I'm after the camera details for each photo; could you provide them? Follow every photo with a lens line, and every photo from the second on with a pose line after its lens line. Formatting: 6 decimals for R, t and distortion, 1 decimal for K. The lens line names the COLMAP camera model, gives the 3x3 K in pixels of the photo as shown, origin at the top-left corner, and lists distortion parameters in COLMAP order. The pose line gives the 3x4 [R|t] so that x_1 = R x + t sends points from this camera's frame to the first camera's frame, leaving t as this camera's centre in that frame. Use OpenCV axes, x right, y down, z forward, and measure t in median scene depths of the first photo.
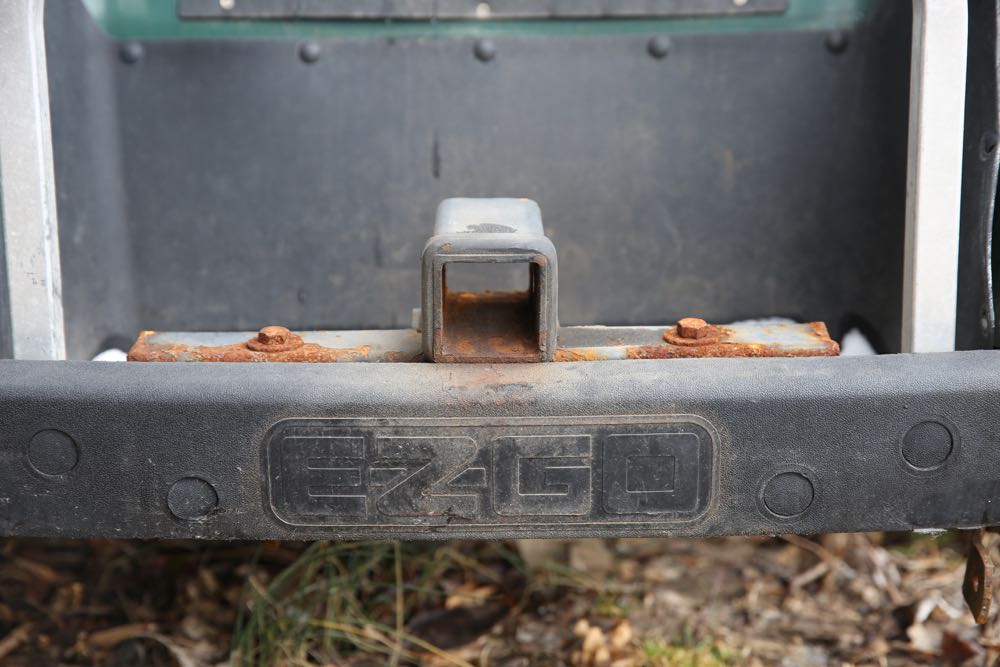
lens RADIAL K [[1817.1, 0, 500.9], [0, 1817.1, 332.1], [0, 0, 1]] dist [0.148913, 0.000000]
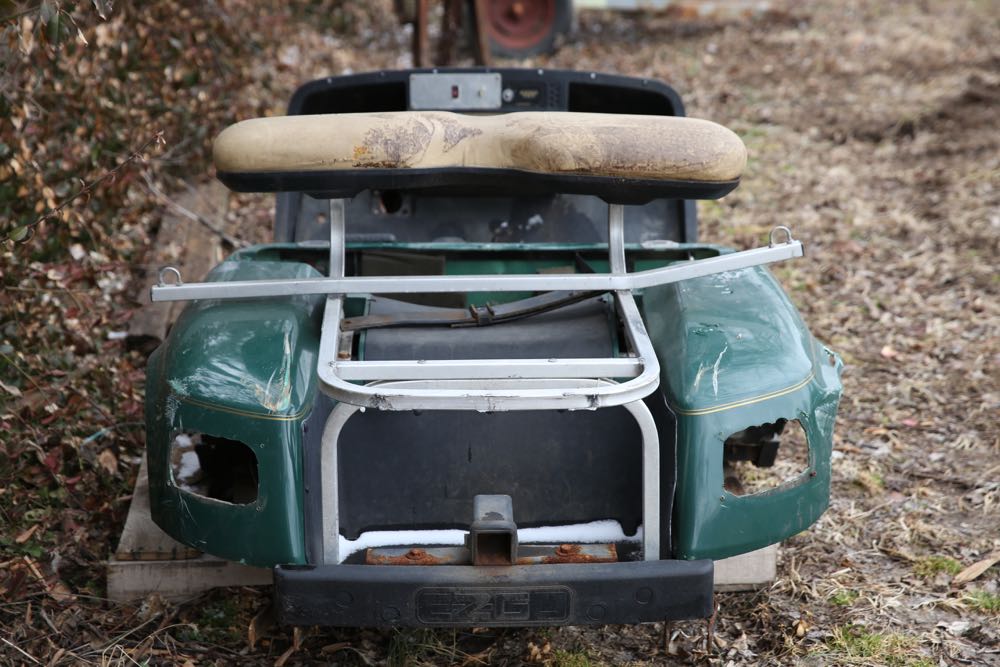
lens RADIAL K [[1817.1, 0, 503.6], [0, 1817.1, 328.8], [0, 0, 1]] dist [0.148913, 0.000000]
pose [[0.999955, -0.002266, 0.009224, -0.012279], [0.001859, 0.999033, 0.043918, -0.368390], [-0.009314, -0.043899, 0.998993, -1.414833]]
